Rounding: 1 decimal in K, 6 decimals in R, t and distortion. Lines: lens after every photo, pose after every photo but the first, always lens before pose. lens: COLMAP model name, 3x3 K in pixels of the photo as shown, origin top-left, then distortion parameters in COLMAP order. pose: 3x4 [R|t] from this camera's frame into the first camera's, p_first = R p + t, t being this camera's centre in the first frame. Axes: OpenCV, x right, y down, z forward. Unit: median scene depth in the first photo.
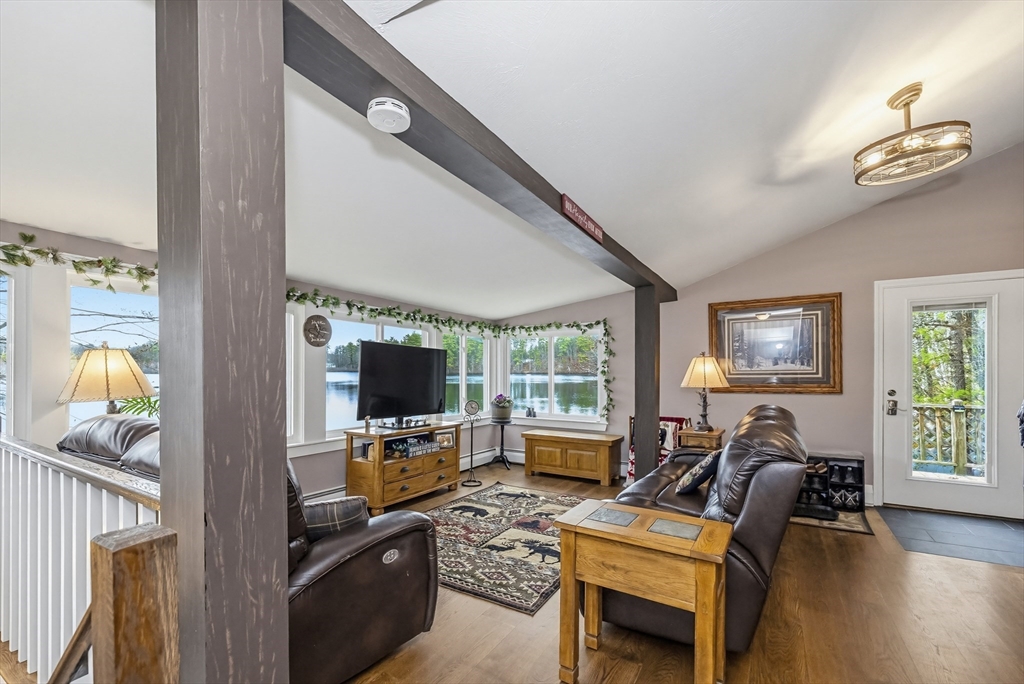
lens RADIAL K [[439.7, 0, 505.2], [0, 439.7, 370.8], [0, 0, 1]] dist [0.002249, 0.000107]
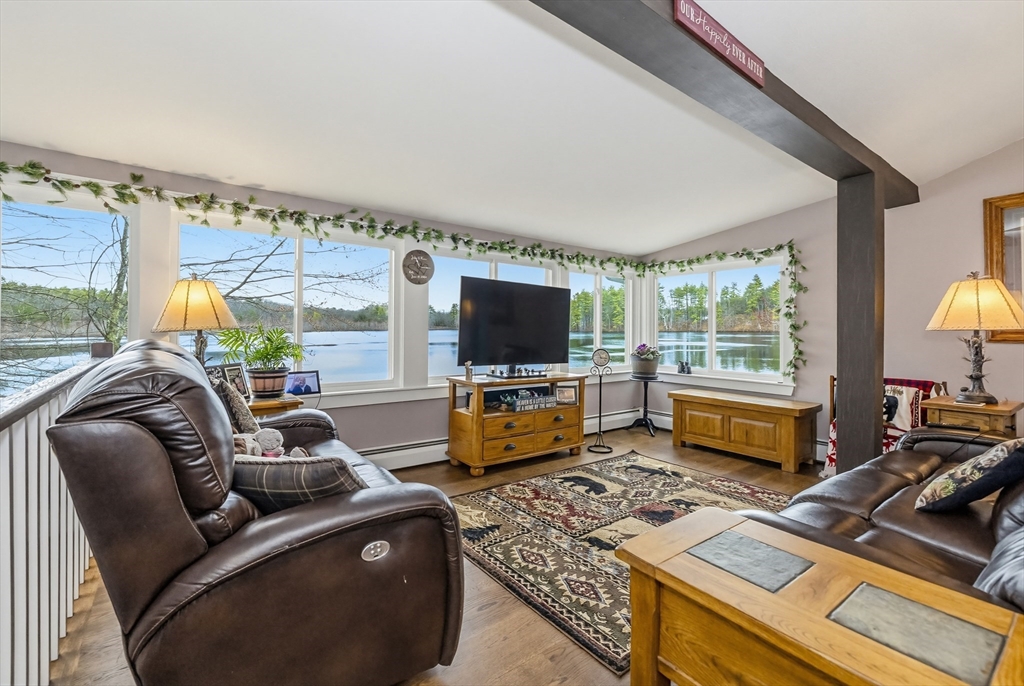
lens RADIAL K [[437.9, 0, 503.7], [0, 437.9, 328.4], [0, 0, 1]] dist [0.001637, -0.000101]
pose [[0.926735, 0.000300, -0.375714, 0.074546], [-0.000862, 0.999999, -0.001328, 0.034282], [0.375713, 0.001555, 0.926735, 0.190766]]
